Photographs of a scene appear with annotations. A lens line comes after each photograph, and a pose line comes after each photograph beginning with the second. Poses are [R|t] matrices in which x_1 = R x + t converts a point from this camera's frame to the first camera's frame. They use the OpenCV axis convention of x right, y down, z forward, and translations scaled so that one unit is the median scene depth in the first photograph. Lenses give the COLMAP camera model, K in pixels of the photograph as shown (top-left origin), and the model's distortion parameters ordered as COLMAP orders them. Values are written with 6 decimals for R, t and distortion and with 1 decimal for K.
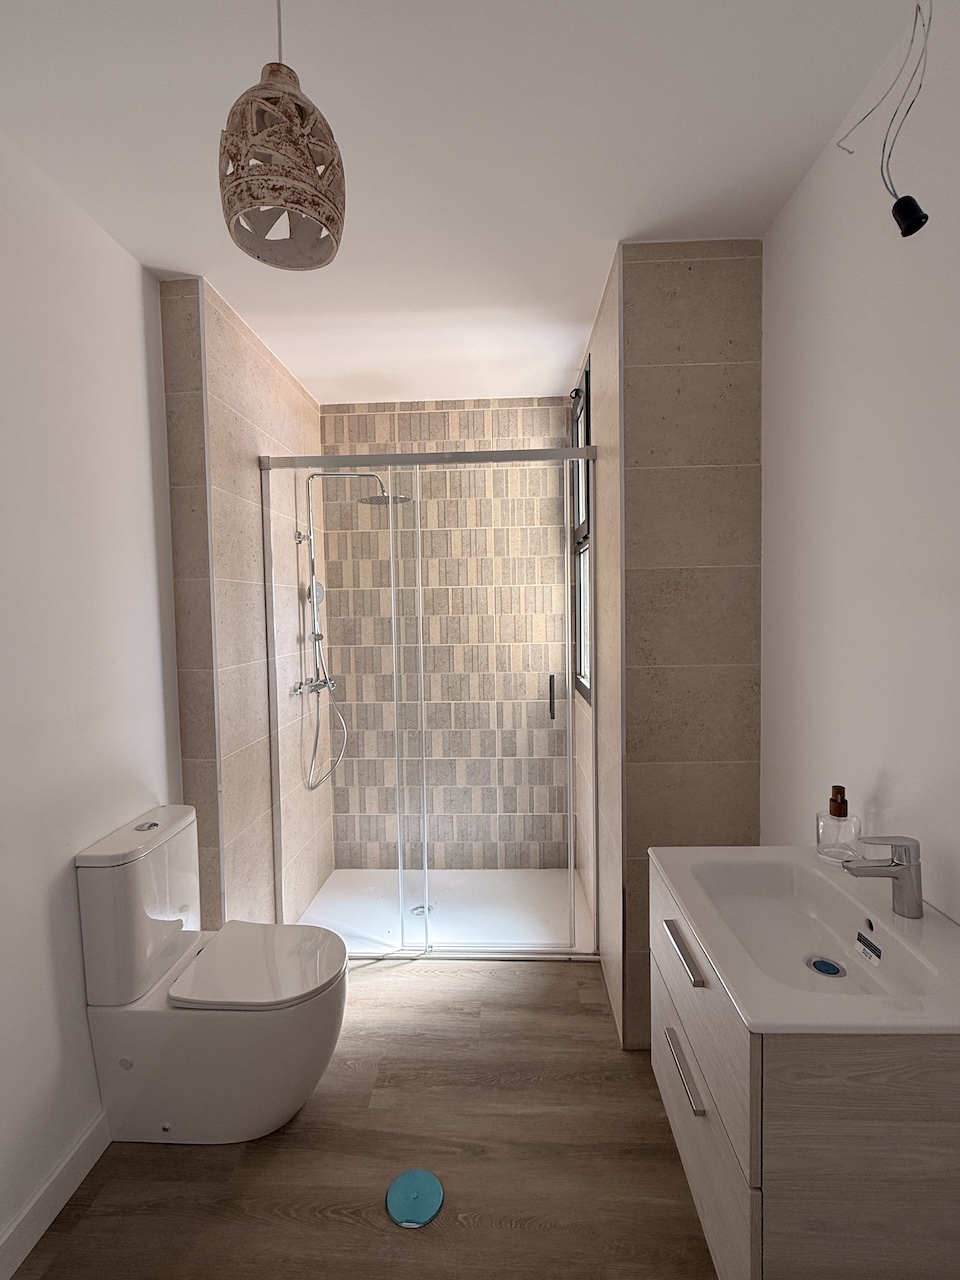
lens RADIAL K [[587.0, 0, 479.5], [0, 587.0, 639.3], [0, 0, 1]] dist [0.002922, -0.000373]
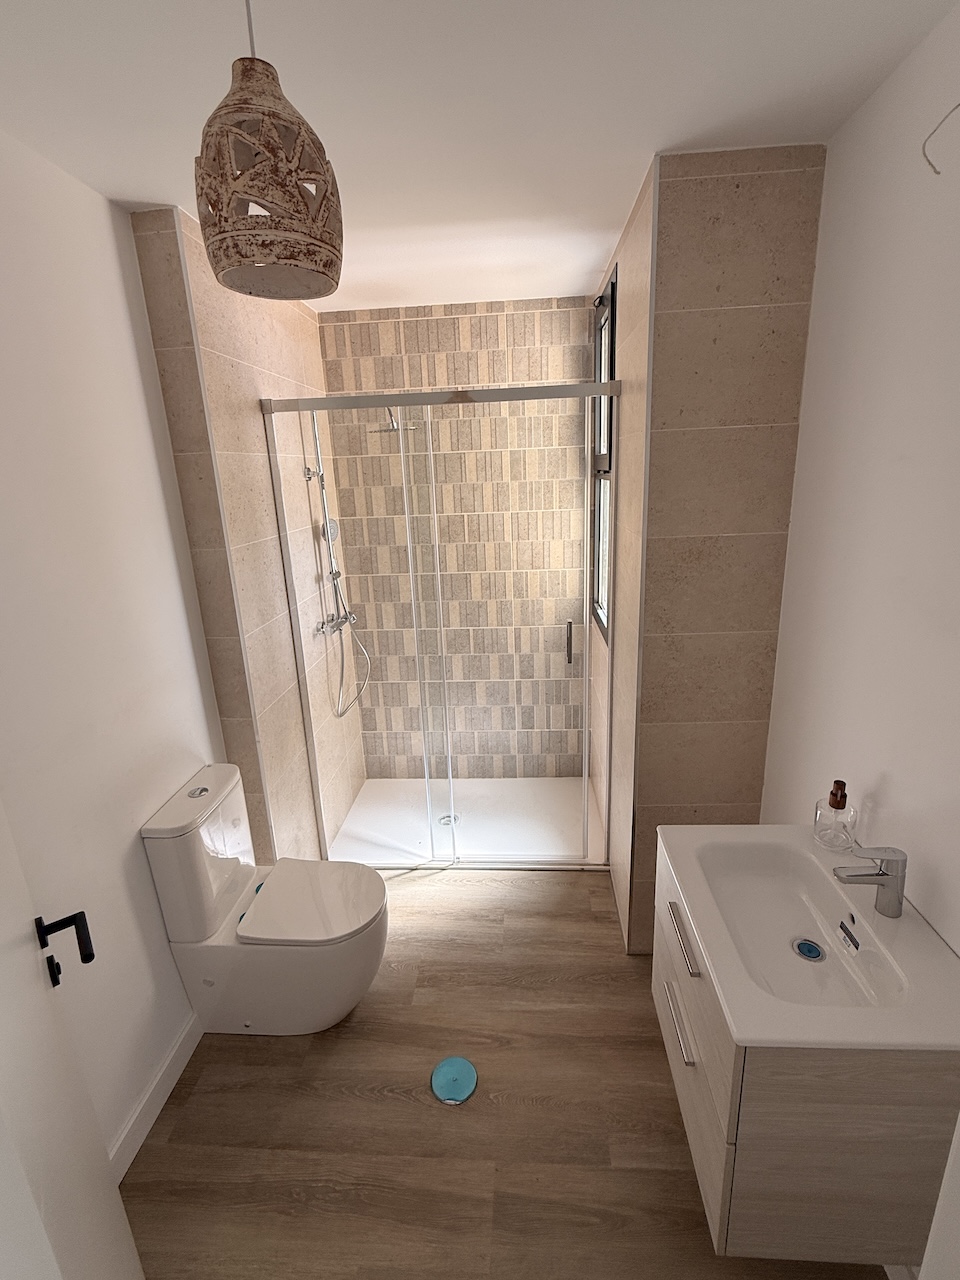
lens RADIAL K [[587.0, 0, 481.3], [0, 587.0, 639.0], [0, 0, 1]] dist [0.002922, -0.000373]
pose [[0.999545, -0.016406, -0.025322, -0.004723], [0.021689, 0.974121, 0.224984, -0.174803], [0.020975, -0.225431, 0.974033, 0.006300]]
